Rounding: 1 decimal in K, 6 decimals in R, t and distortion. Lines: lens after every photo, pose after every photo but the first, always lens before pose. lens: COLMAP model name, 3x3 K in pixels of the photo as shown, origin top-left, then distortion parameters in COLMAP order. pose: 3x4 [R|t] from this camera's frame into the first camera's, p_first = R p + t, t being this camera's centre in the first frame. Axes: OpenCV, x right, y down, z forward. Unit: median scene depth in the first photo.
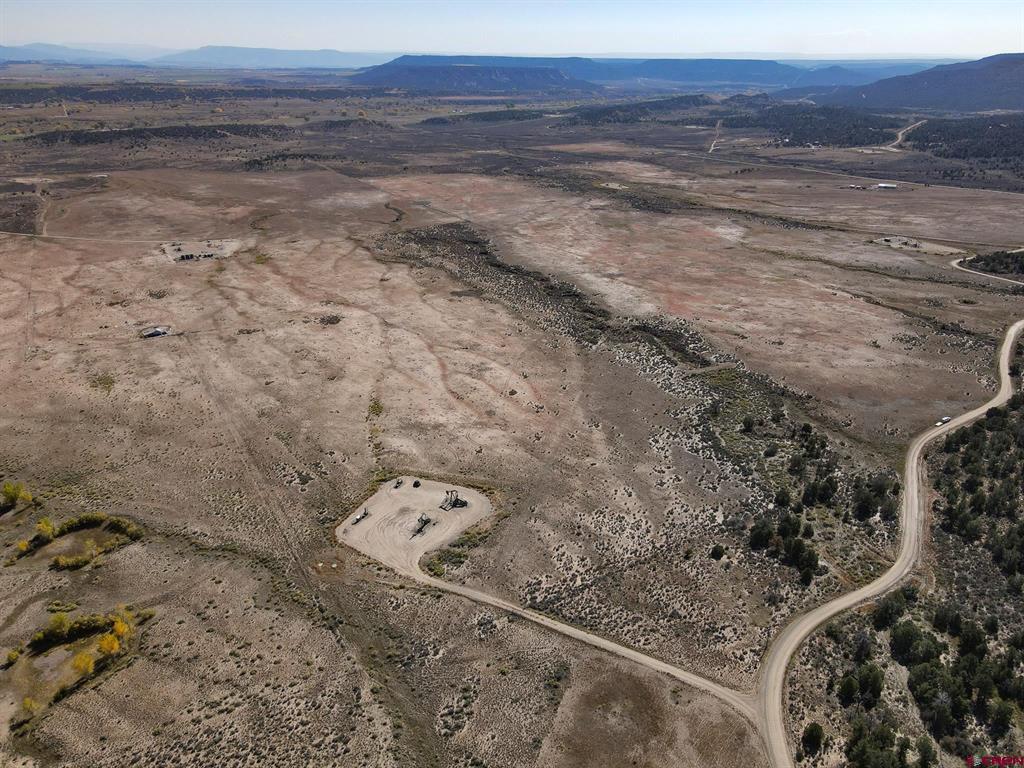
lens RADIAL K [[749.5, 0, 516.0], [0, 749.5, 378.2], [0, 0, 1]] dist [0.006280, 0.026680]
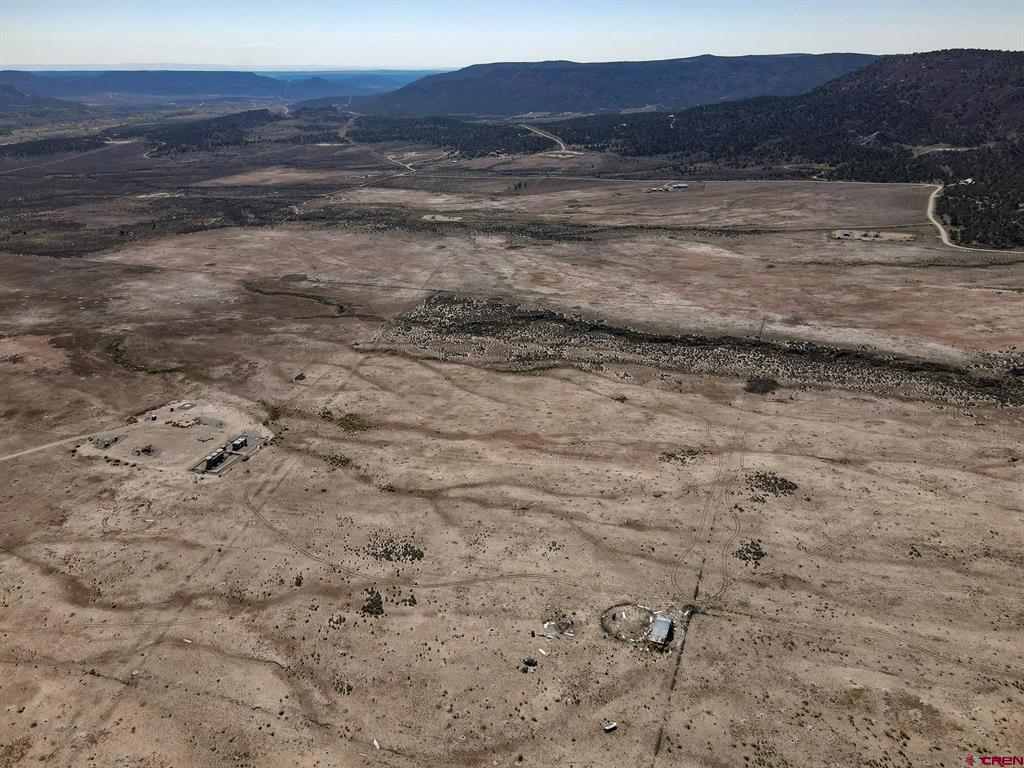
lens RADIAL K [[749.5, 0, 516.0], [0, 749.5, 378.2], [0, 0, 1]] dist [0.006280, 0.026680]
pose [[0.771849, -0.255541, 0.582192, -1.118017], [0.264072, 0.961807, 0.072067, -0.390950], [-0.578372, 0.098116, 0.809851, 0.888071]]
